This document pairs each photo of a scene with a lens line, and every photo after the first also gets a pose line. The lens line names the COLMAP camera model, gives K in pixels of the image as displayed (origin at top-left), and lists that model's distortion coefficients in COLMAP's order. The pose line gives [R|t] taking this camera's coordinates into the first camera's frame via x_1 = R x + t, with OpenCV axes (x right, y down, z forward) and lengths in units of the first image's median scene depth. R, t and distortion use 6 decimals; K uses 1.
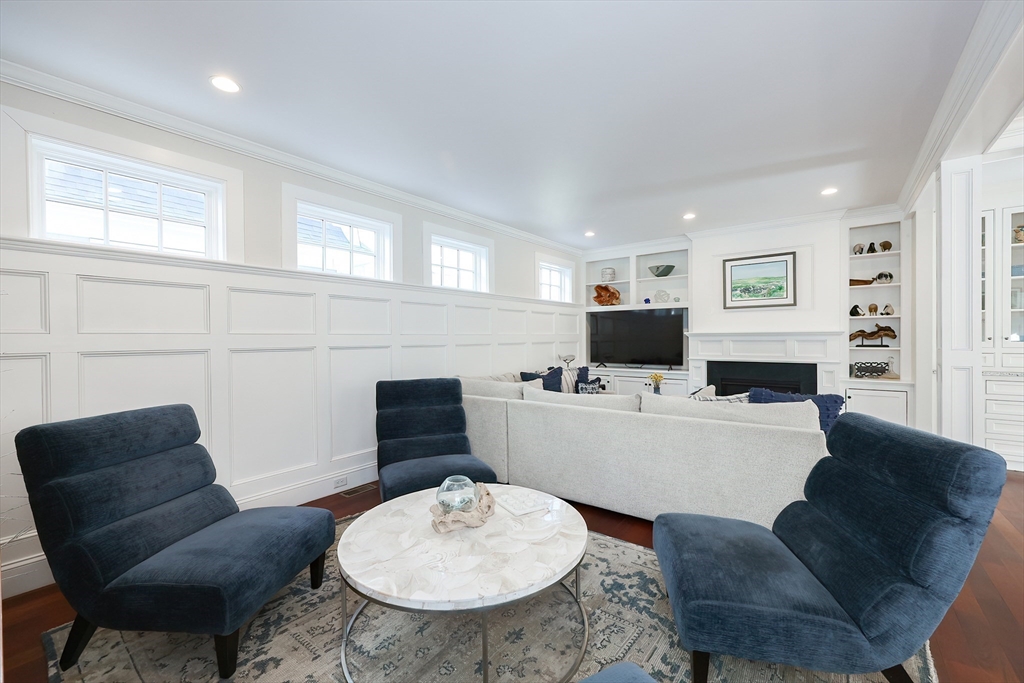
lens RADIAL K [[422.4, 0, 522.4], [0, 422.4, 337.5], [0, 0, 1]] dist [0.002027, -0.000124]
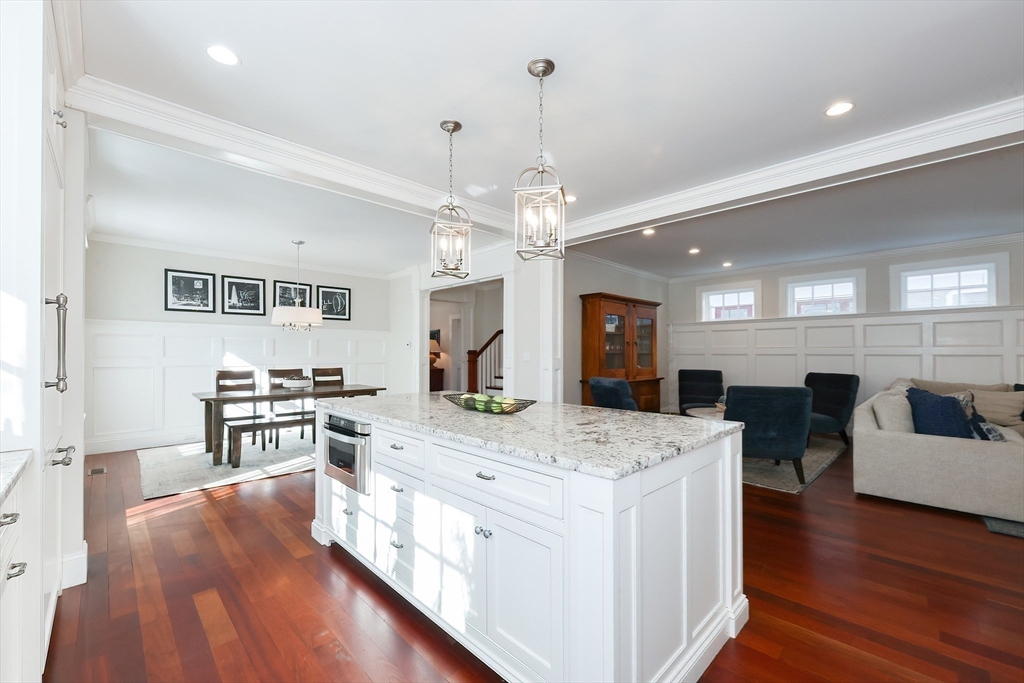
lens RADIAL K [[422.4, 0, 524.4], [0, 422.4, 345.8], [0, 0, 1]] dist [0.002027, -0.000124]
pose [[-0.131095, -0.009119, -0.991328, 1.059487], [0.003630, 0.999947, -0.009678, -0.001846], [0.991363, -0.004867, -0.131055, -0.009817]]
